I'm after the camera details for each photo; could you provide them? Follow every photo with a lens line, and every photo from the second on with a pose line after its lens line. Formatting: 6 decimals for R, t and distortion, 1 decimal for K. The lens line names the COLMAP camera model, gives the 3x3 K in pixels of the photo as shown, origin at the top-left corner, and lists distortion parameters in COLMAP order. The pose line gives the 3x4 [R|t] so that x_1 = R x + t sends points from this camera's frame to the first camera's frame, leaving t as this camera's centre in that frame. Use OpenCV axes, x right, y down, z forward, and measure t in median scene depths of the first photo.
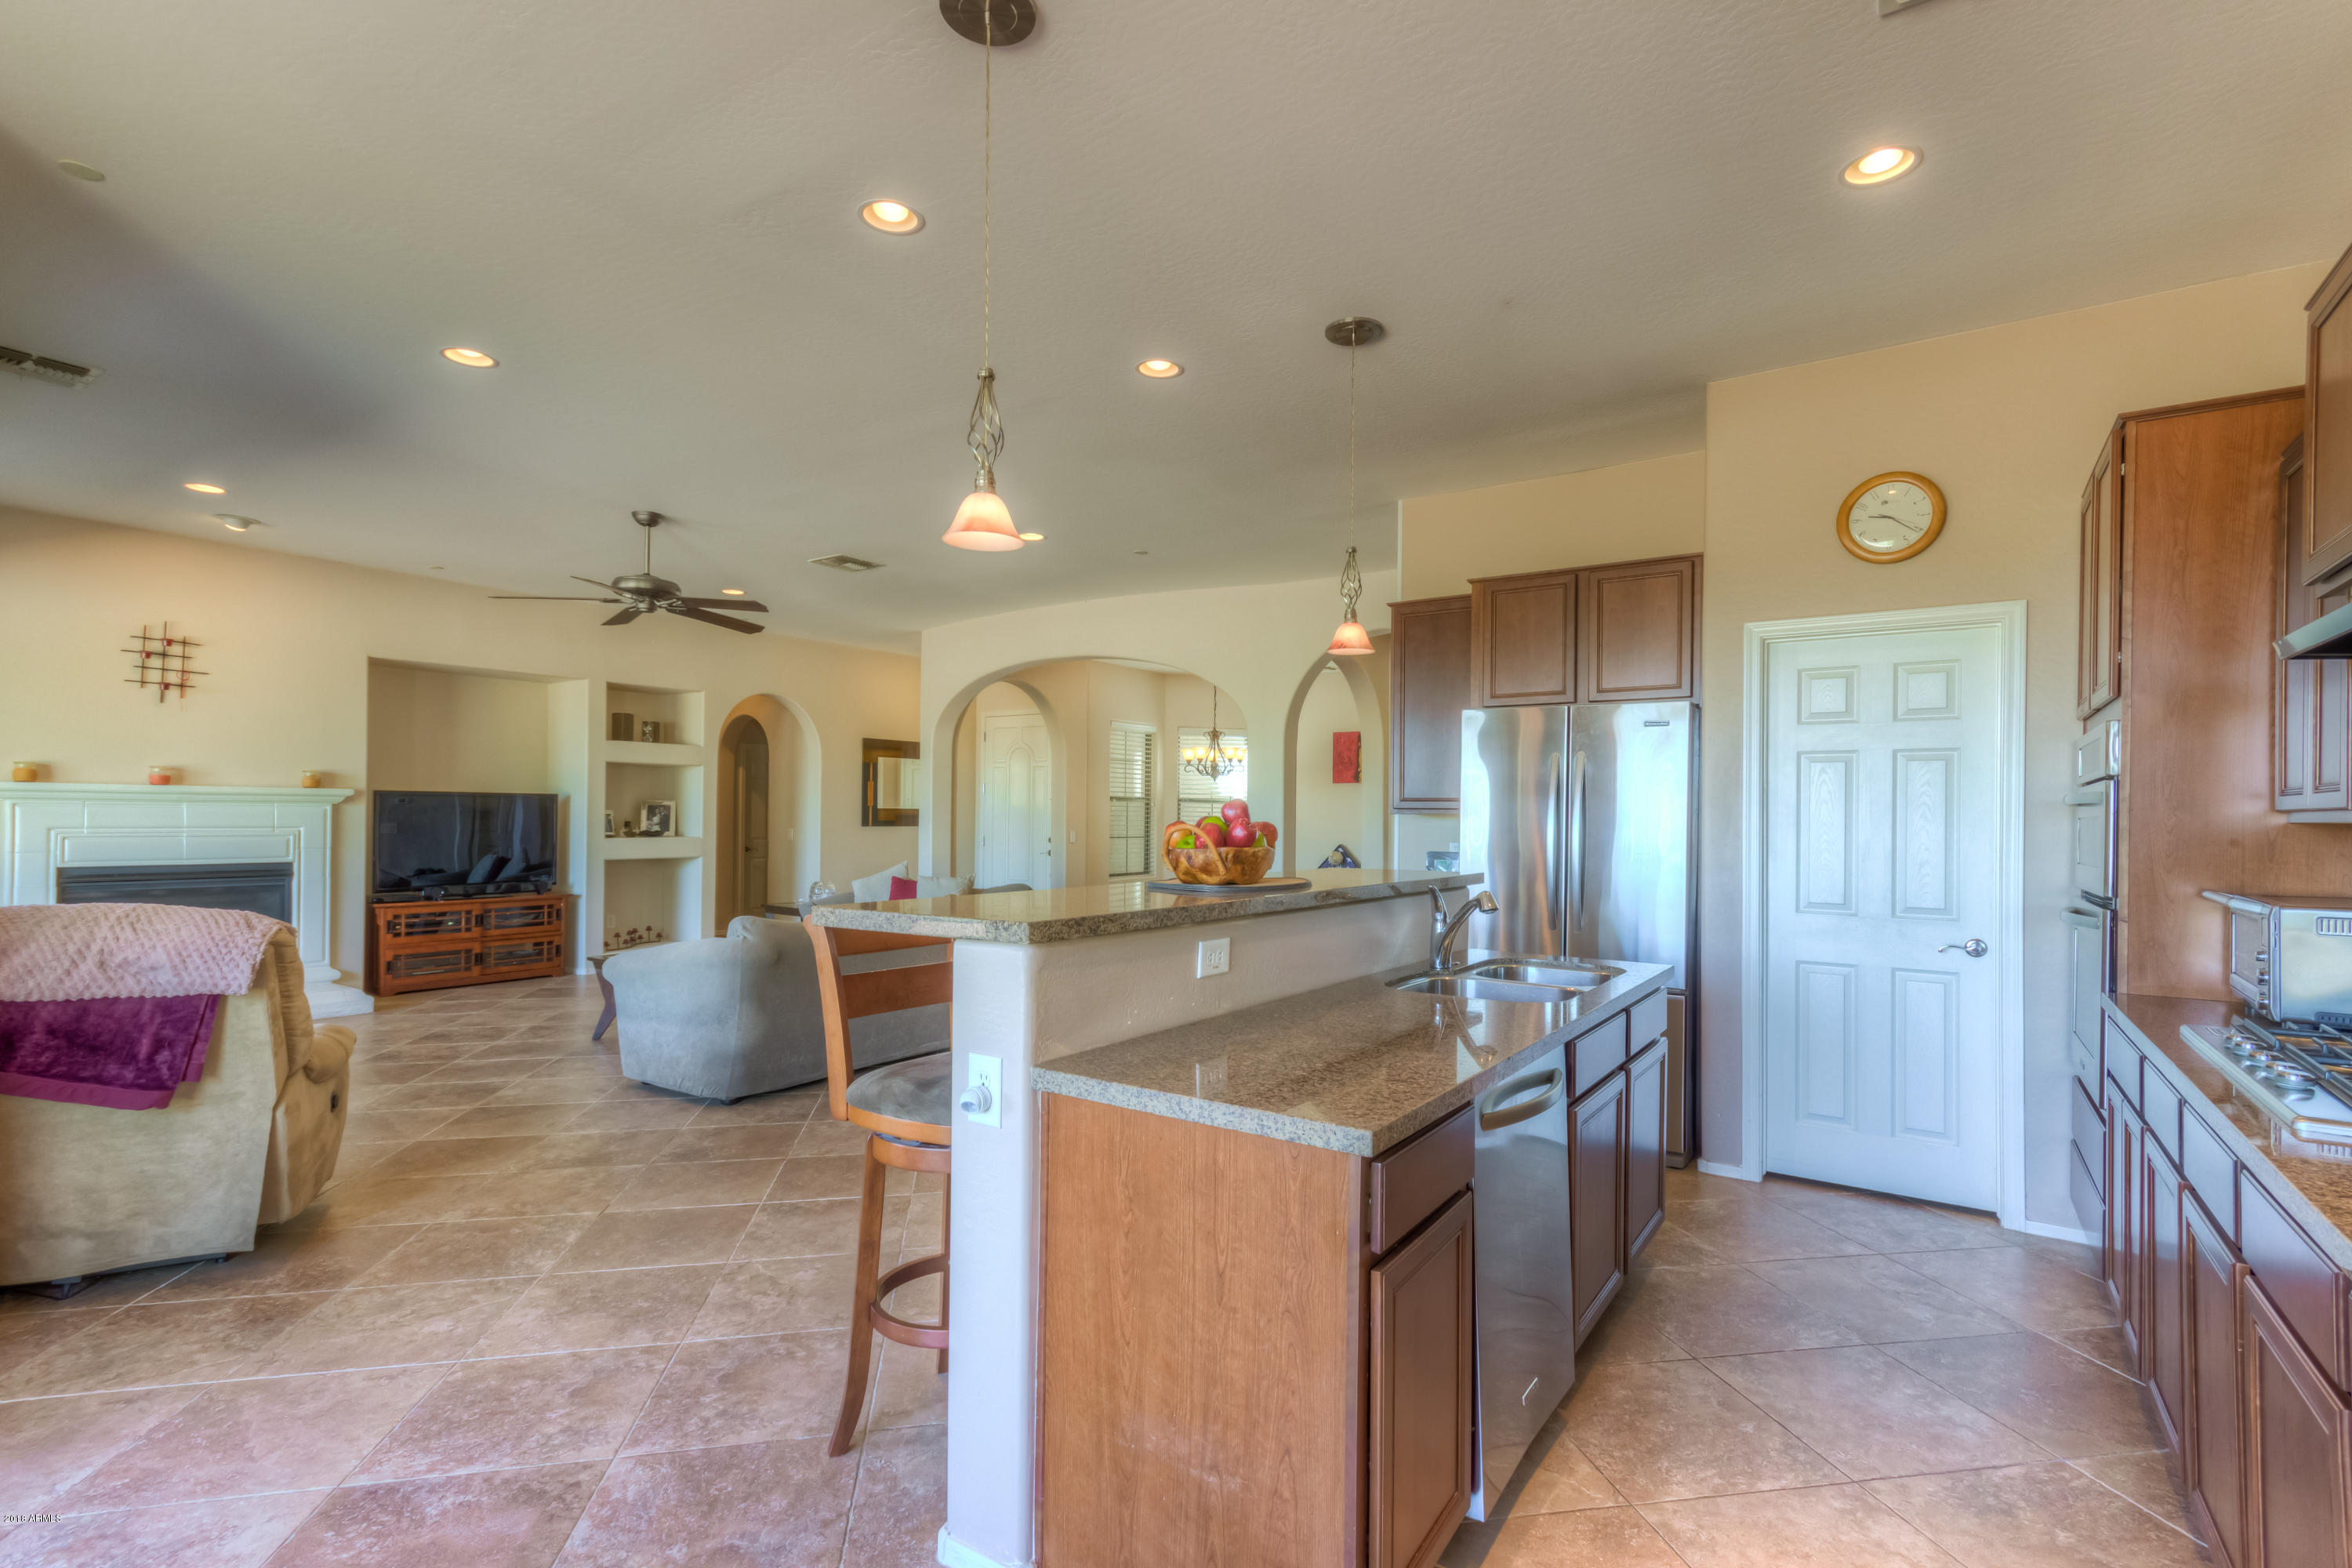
lens RADIAL K [[1081.6, 0, 1200.1], [0, 1081.6, 805.7], [0, 0, 1]] dist [0.011035, -0.000597]
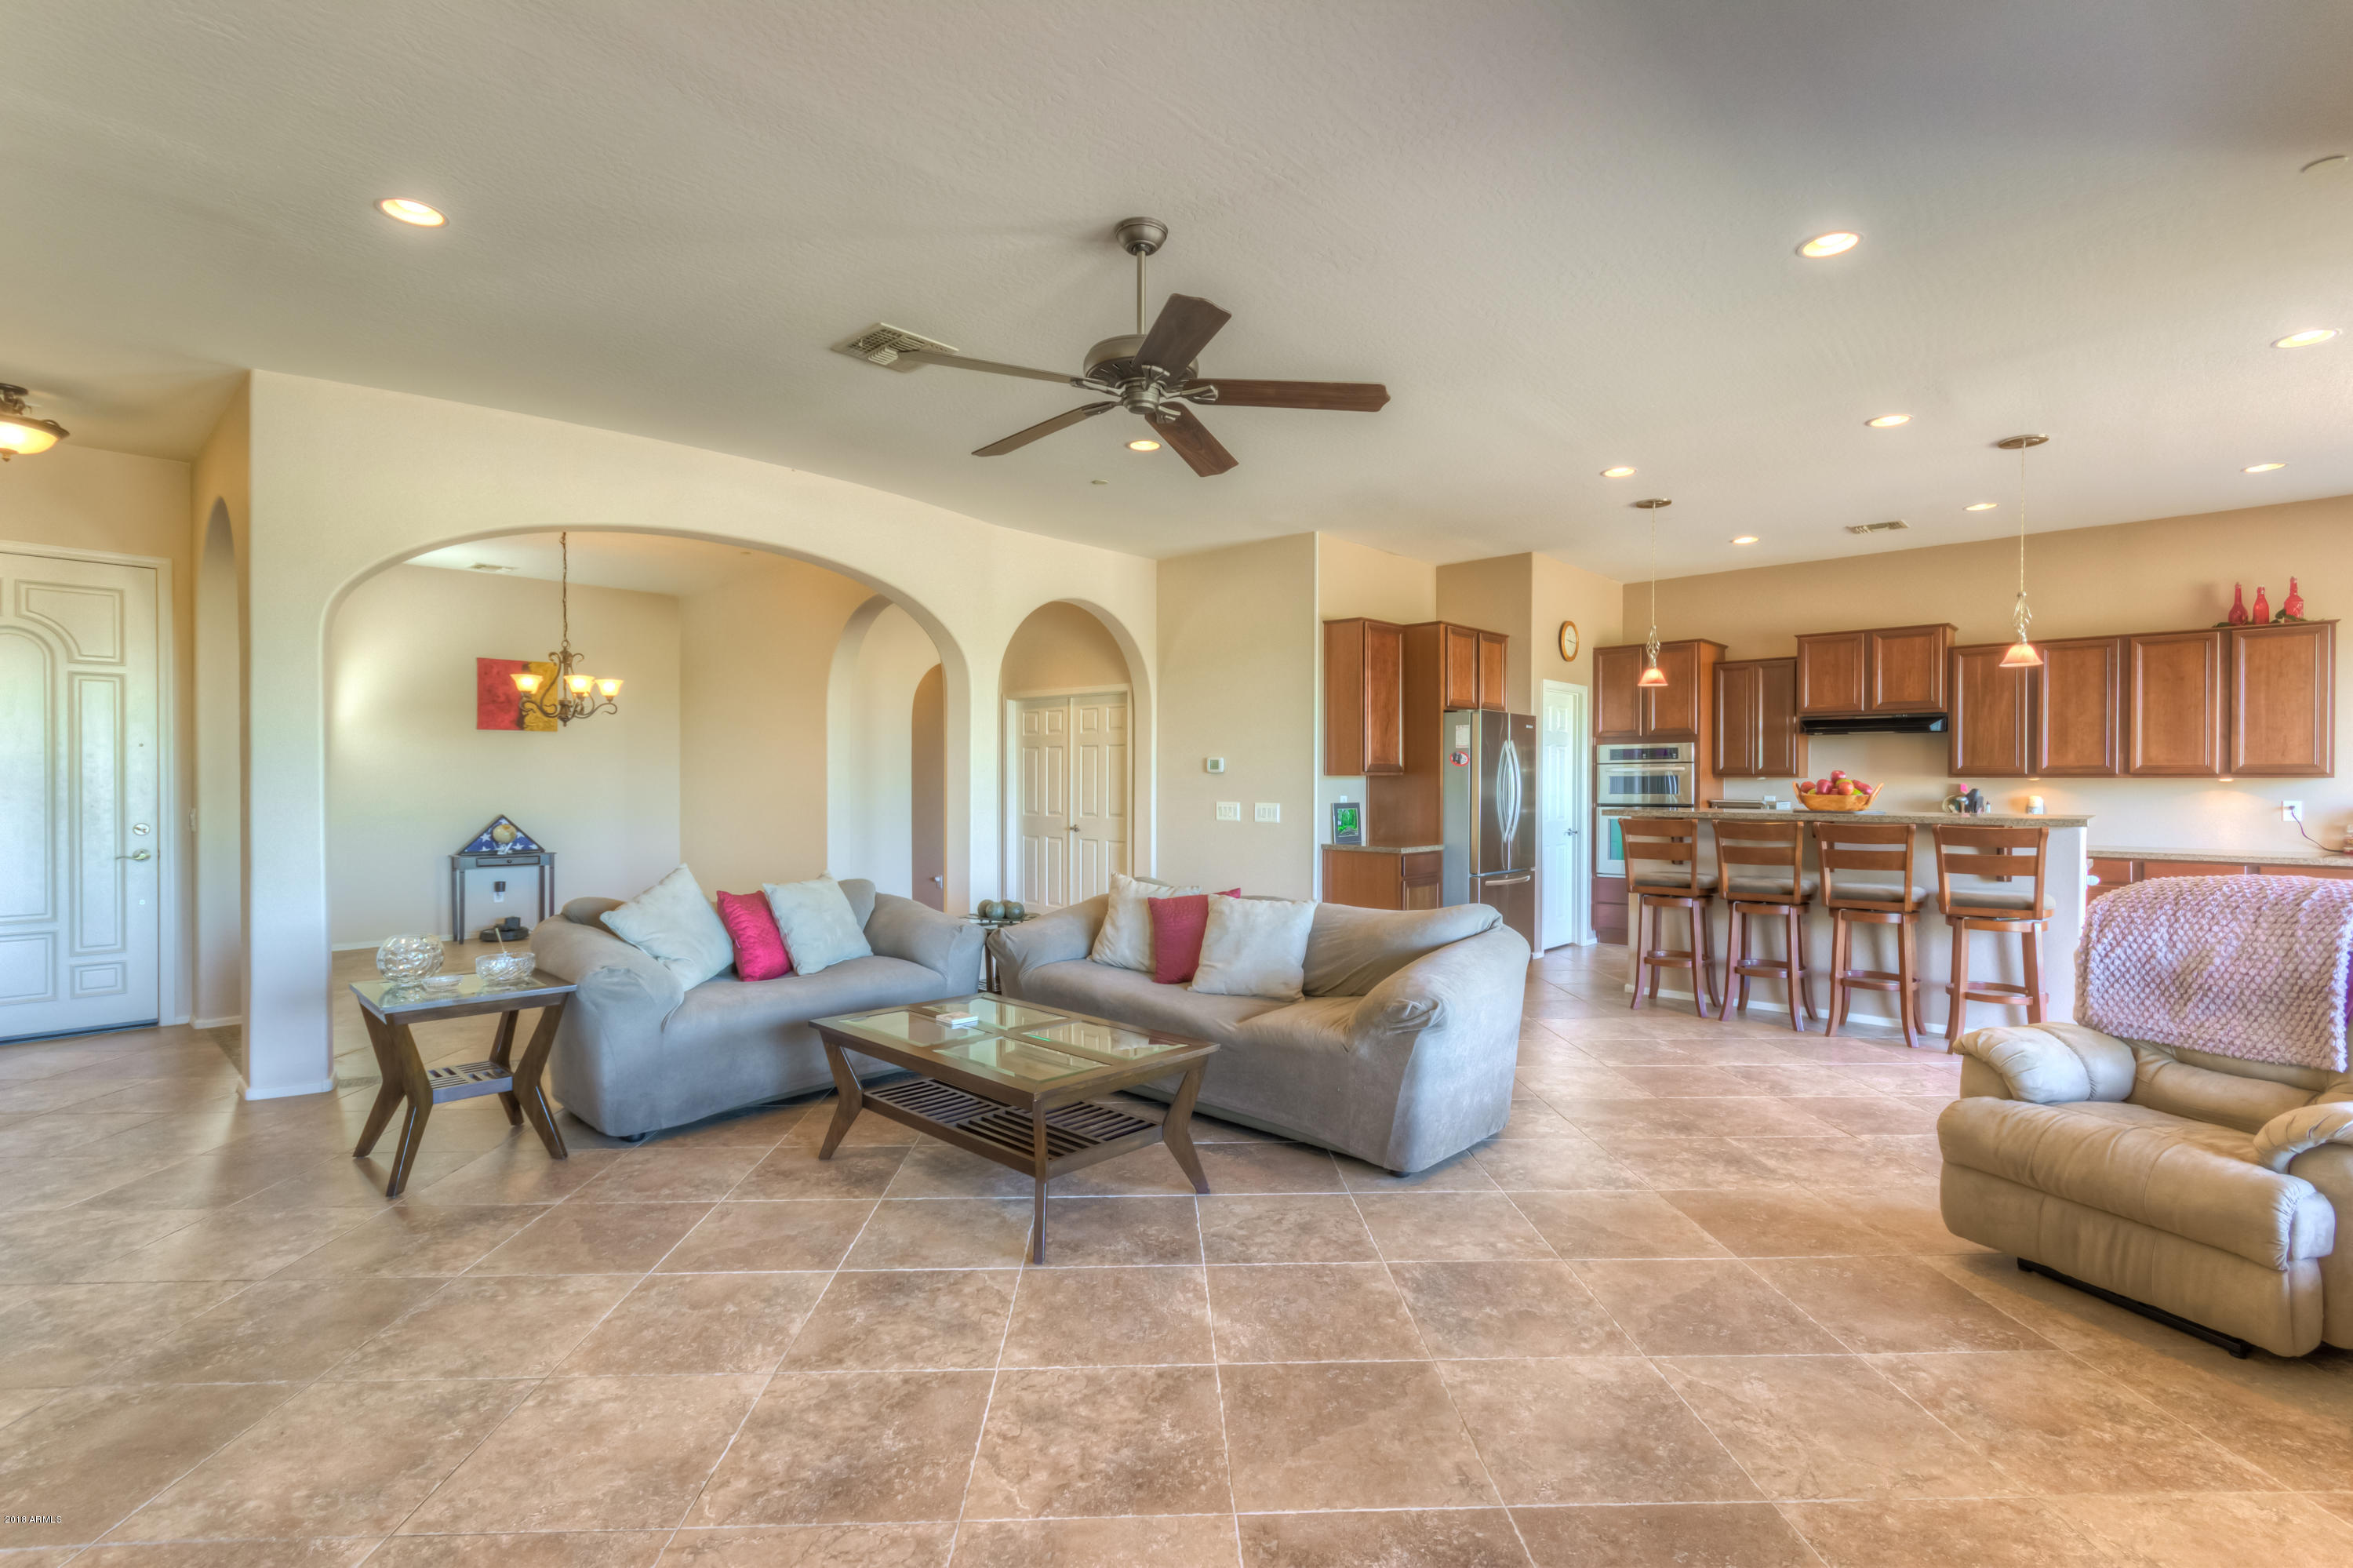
lens RADIAL K [[1082.1, 0, 1190.5], [0, 1082.1, 783.1], [0, 0, 1]] dist [0.011035, -0.000597]
pose [[0.145209, -0.012636, 0.989320, -0.793766], [-0.009711, 0.999852, 0.014196, -0.001346], [-0.989353, -0.011669, 0.145064, 0.682405]]
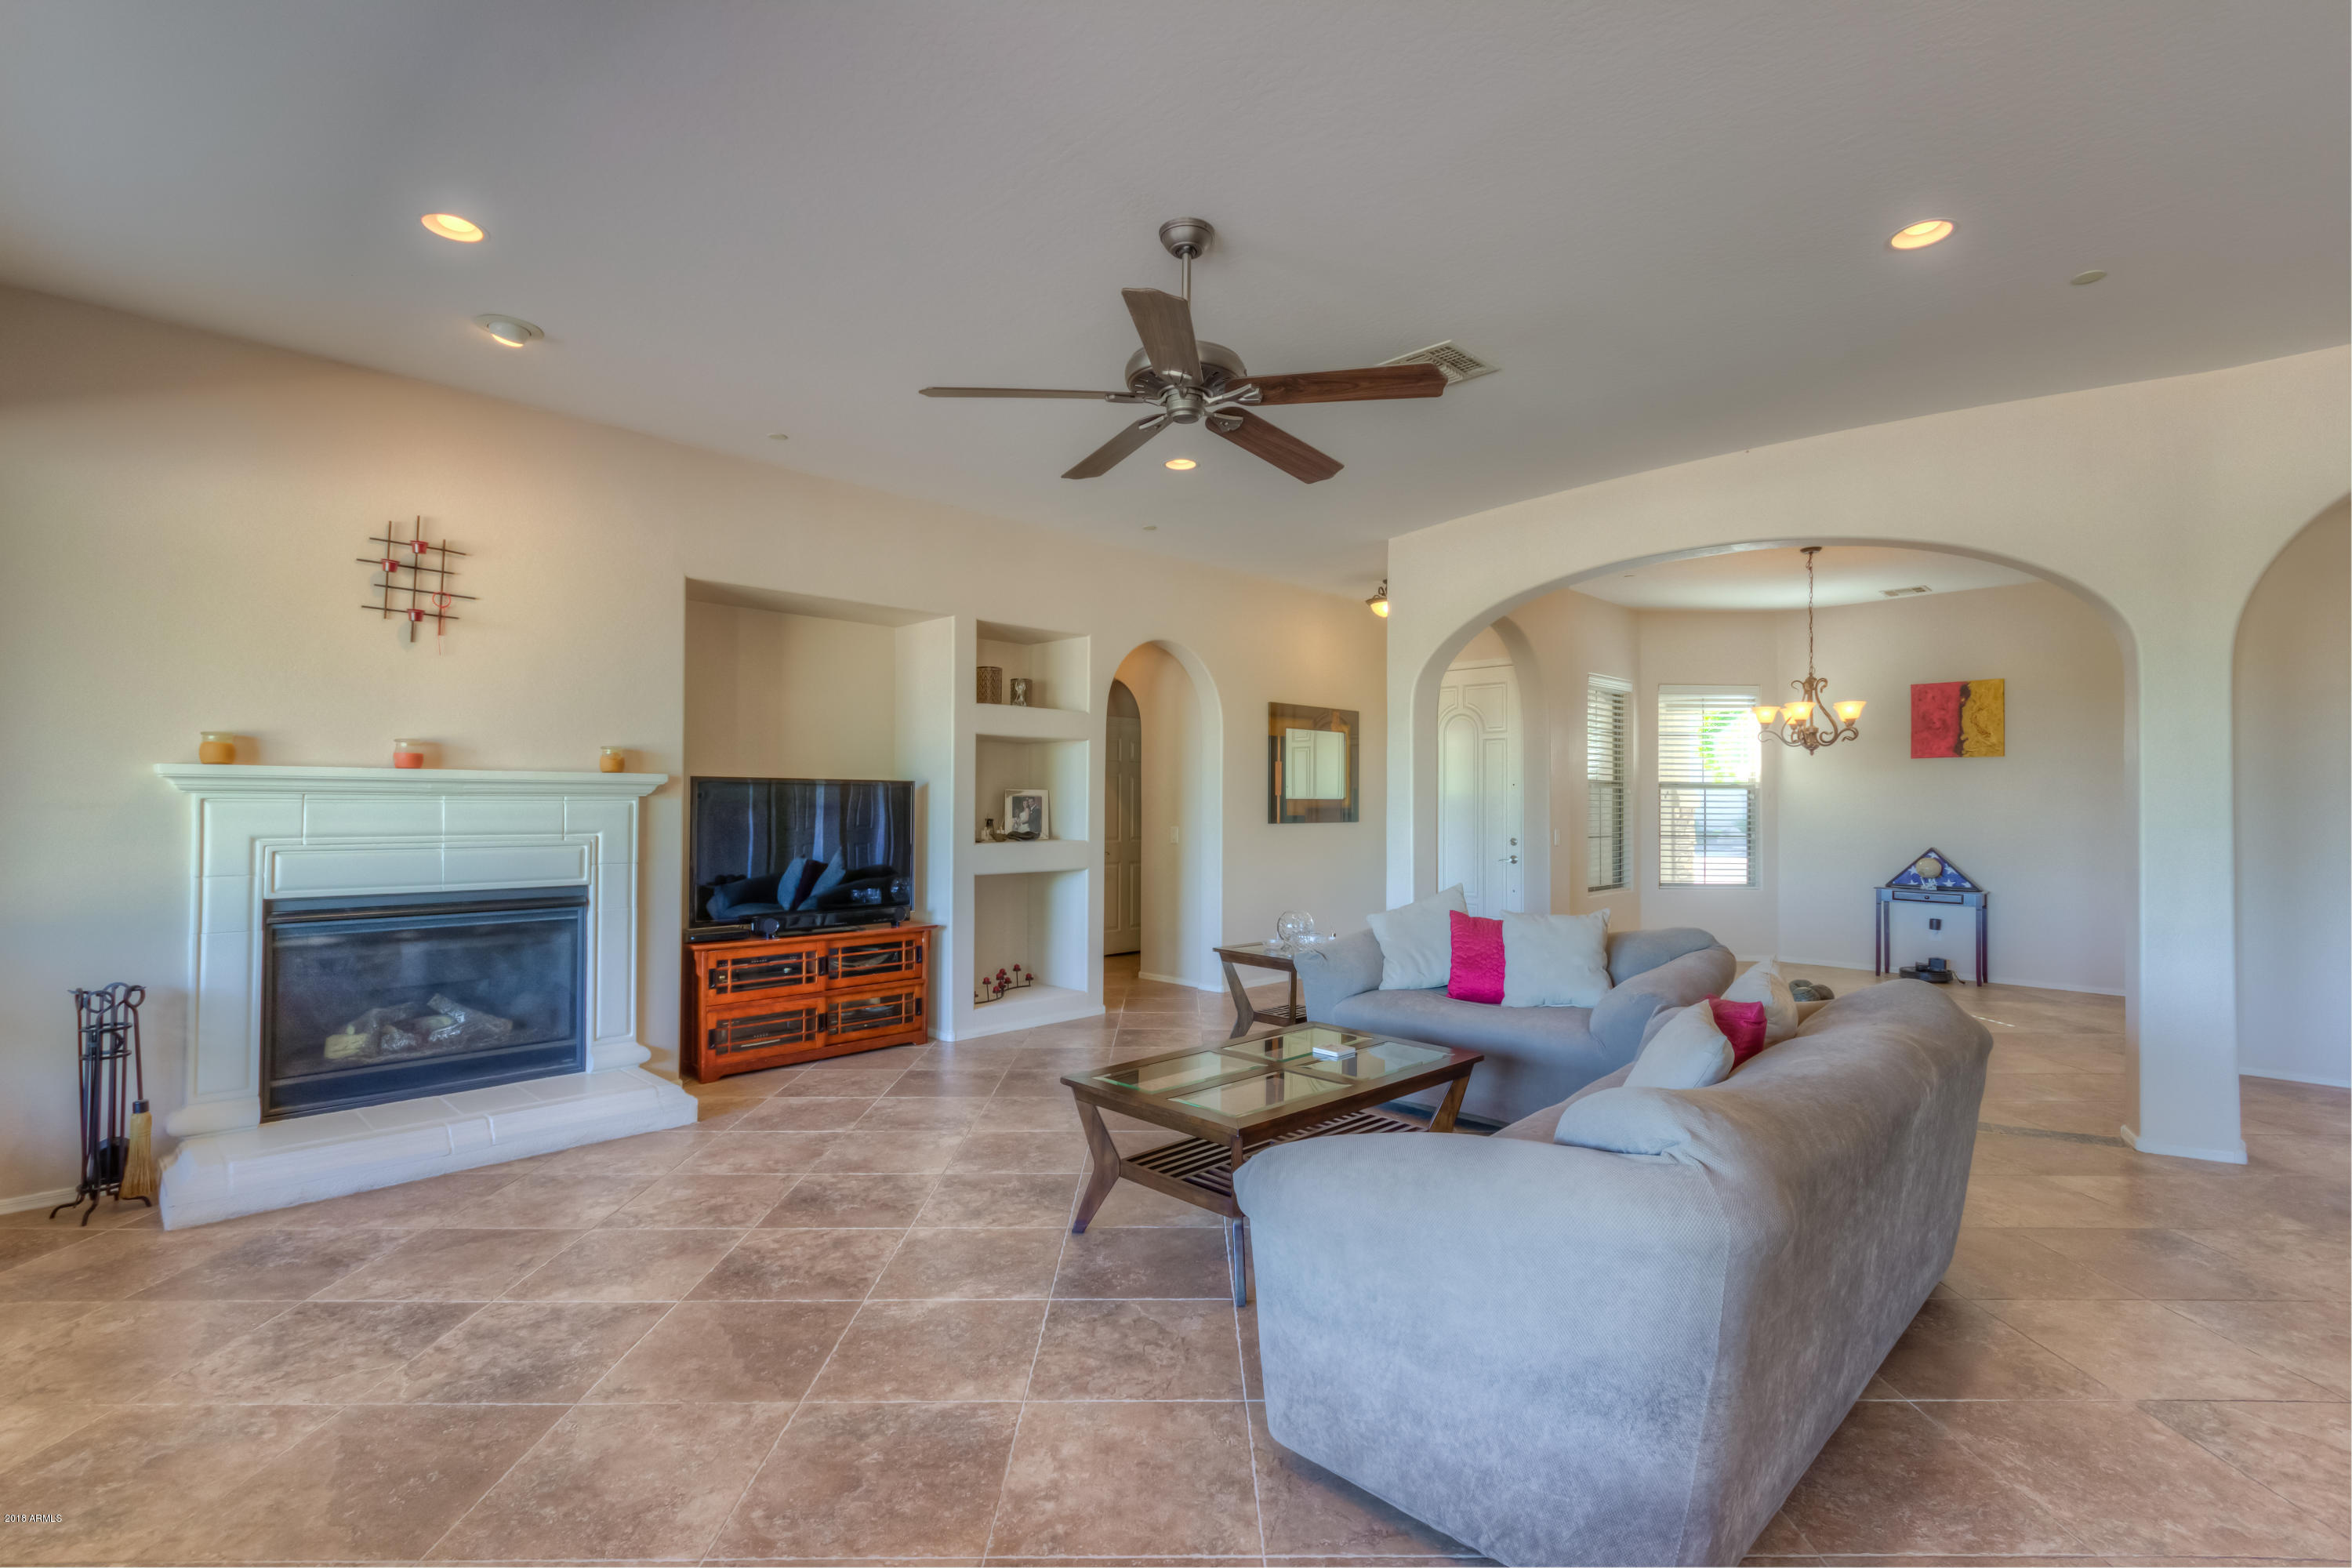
lens RADIAL K [[1081.6, 0, 1181.1], [0, 1081.6, 783.1], [0, 0, 1]] dist [0.011035, -0.000597]
pose [[0.983686, -0.006380, -0.179781, -0.333936], [0.004636, 0.999938, -0.010119, -0.001600], [0.179834, 0.009120, 0.983655, 0.386558]]
